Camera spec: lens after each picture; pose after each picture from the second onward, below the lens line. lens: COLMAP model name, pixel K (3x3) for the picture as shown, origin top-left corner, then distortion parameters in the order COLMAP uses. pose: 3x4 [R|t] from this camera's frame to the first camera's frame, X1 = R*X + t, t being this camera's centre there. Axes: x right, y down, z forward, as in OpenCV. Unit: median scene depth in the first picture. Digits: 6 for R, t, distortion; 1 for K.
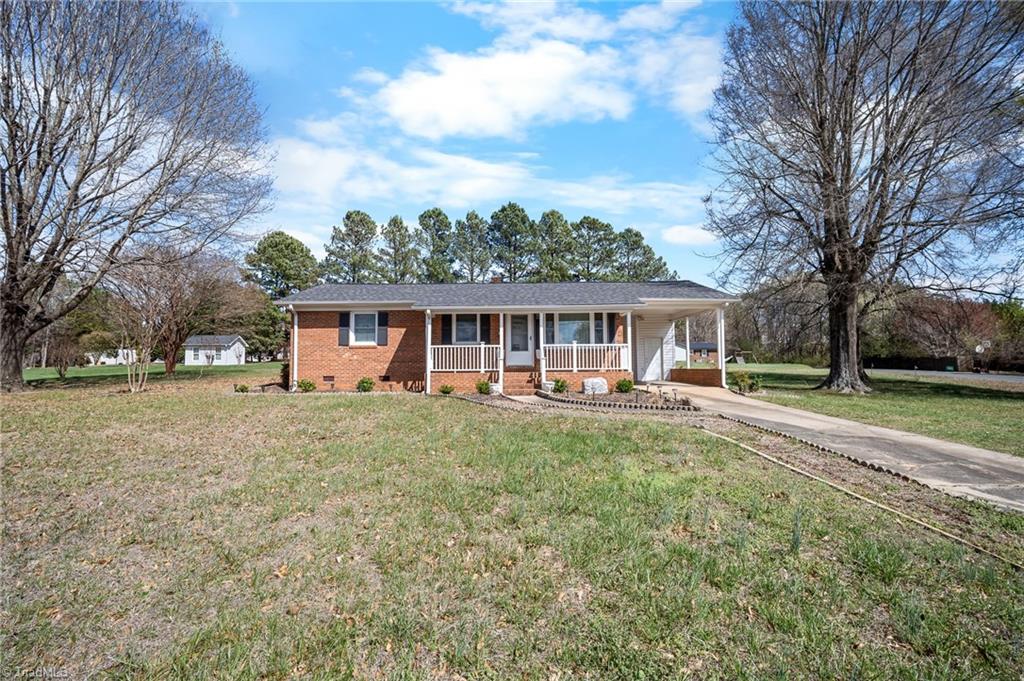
lens RADIAL K [[449.4, 0, 512.0], [0, 449.4, 340.5], [0, 0, 1]] dist [-0.011576, 0.000575]
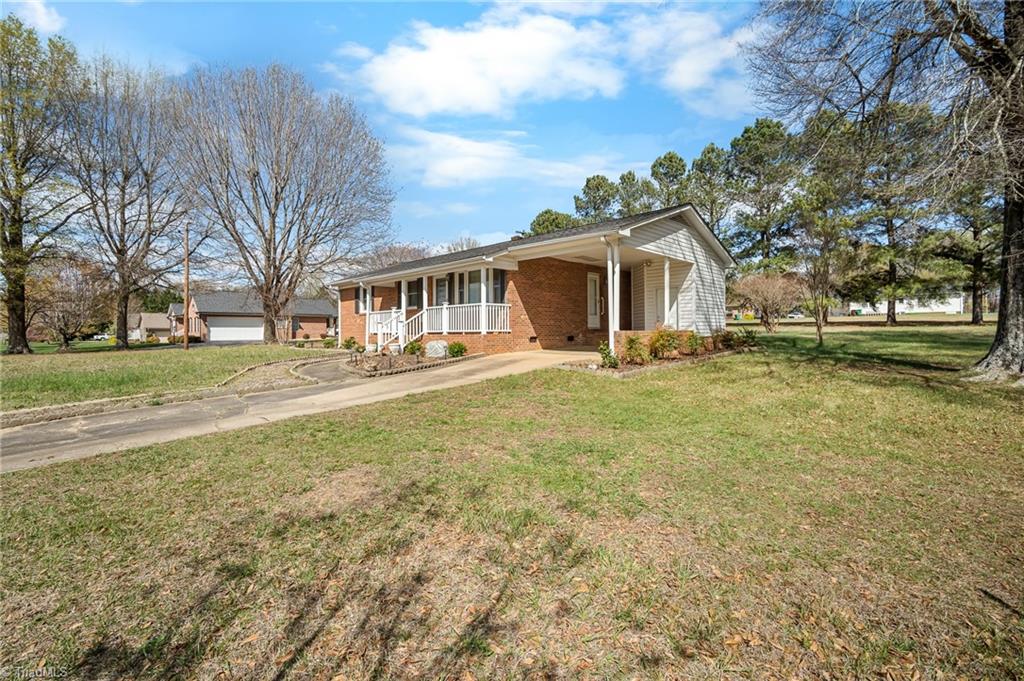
lens RADIAL K [[449.4, 0, 512.0], [0, 449.4, 340.5], [0, 0, 1]] dist [-0.011576, 0.000575]
pose [[0.722834, 0.014084, -0.690878, 0.823456], [0.047653, 0.996396, 0.070170, 0.018642], [0.689377, -0.083644, 0.719558, 0.361167]]
